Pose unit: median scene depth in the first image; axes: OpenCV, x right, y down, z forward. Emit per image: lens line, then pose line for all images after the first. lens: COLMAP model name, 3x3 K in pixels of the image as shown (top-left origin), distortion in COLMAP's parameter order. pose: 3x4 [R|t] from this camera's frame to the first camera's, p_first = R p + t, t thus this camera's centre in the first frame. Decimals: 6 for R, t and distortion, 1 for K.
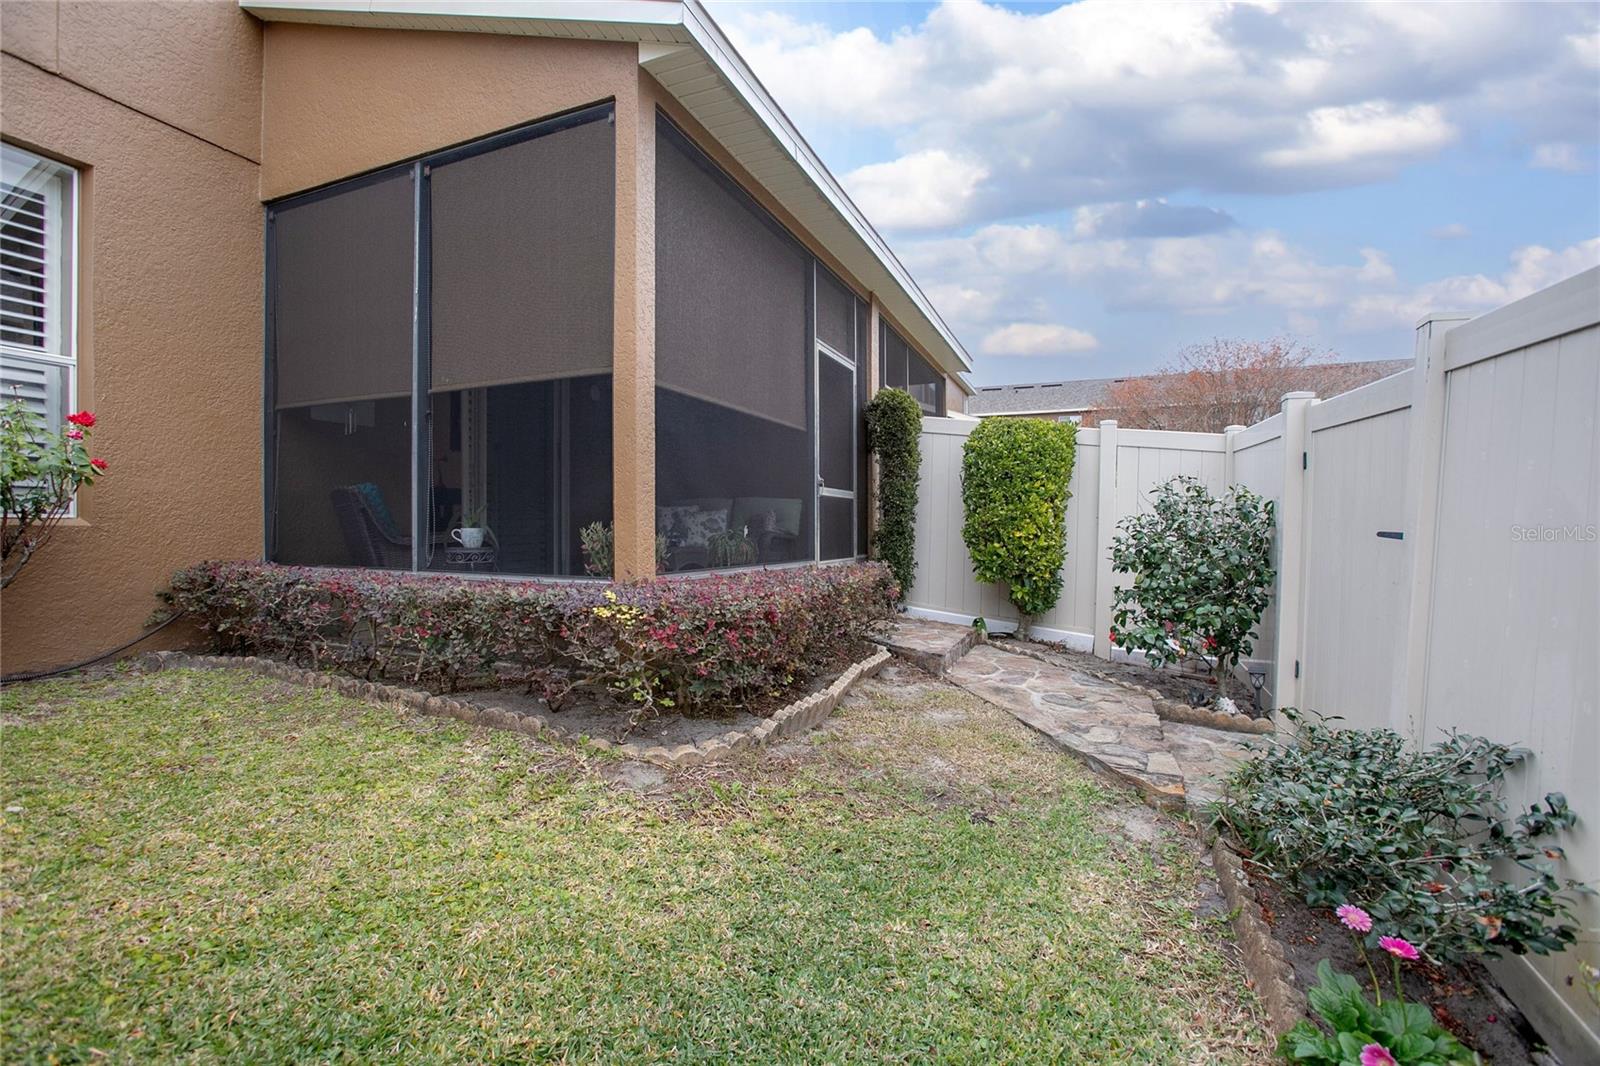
lens RADIAL K [[728.5, 0, 795.2], [0, 728.5, 528.4], [0, 0, 1]] dist [-0.077450, 0.036476]
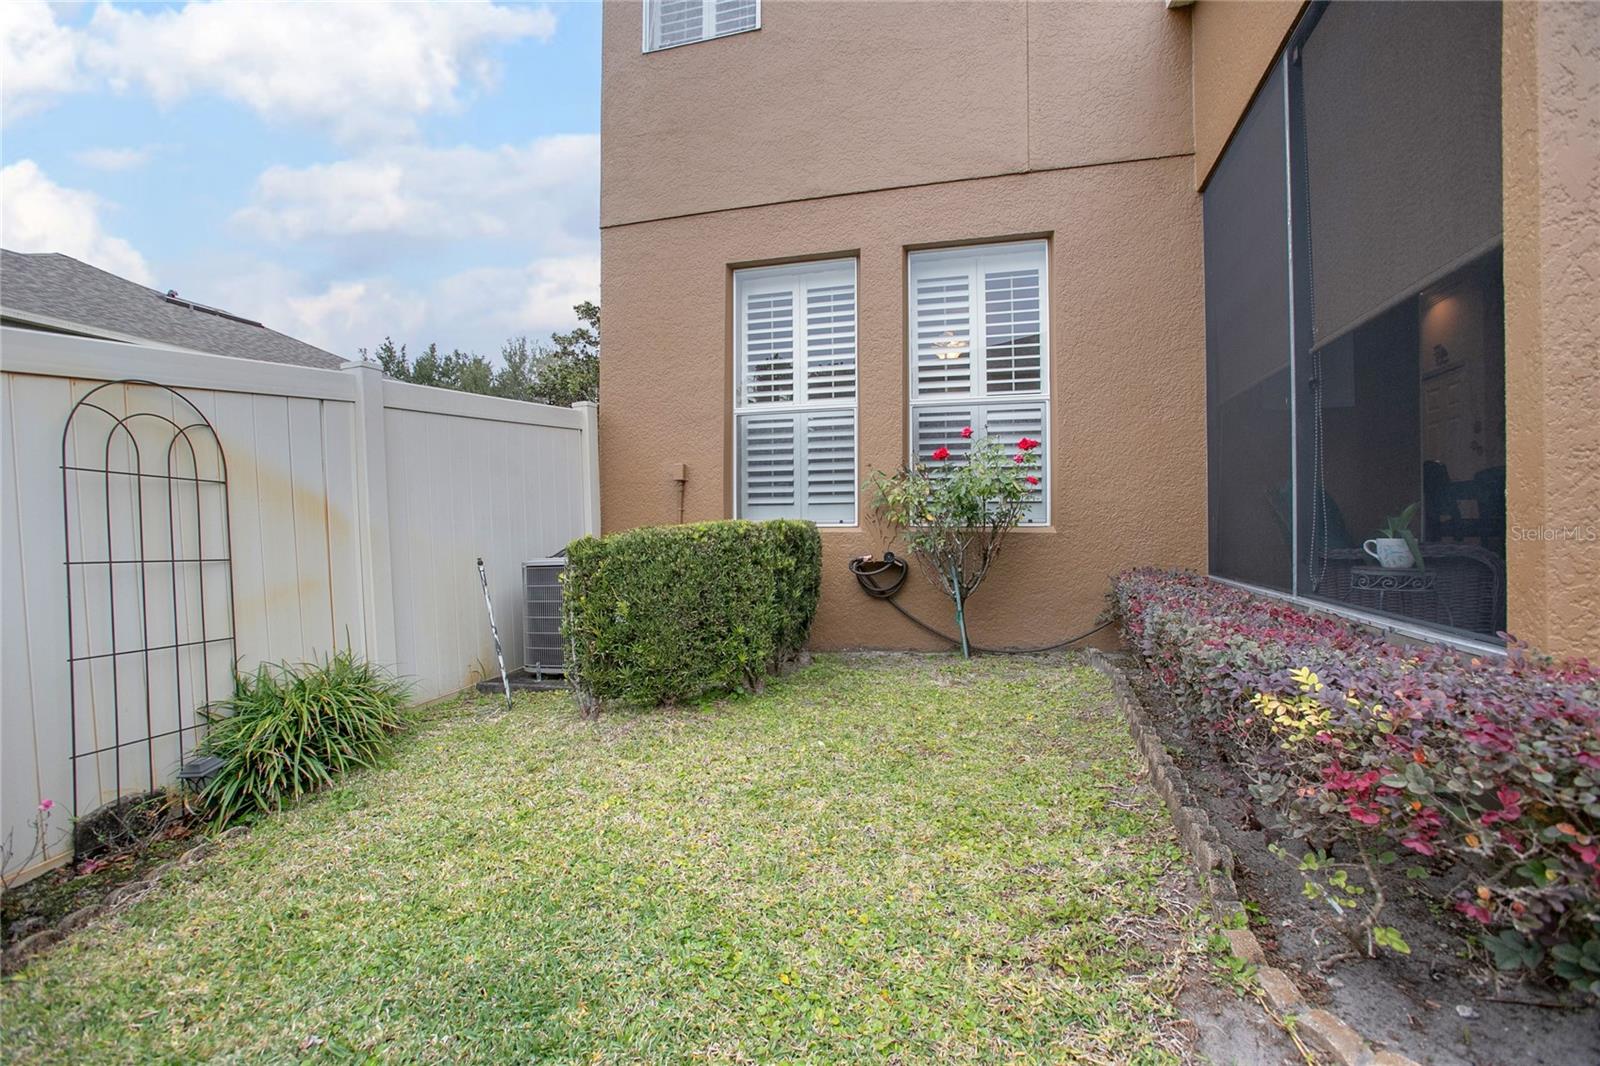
lens RADIAL K [[728.5, 0, 795.2], [0, 728.5, 528.4], [0, 0, 1]] dist [-0.077450, 0.036476]
pose [[0.112504, -0.000930, -0.993651, 0.156255], [0.000772, 0.999999, -0.000849, -0.010692], [0.993651, -0.000672, 0.112505, 0.425548]]
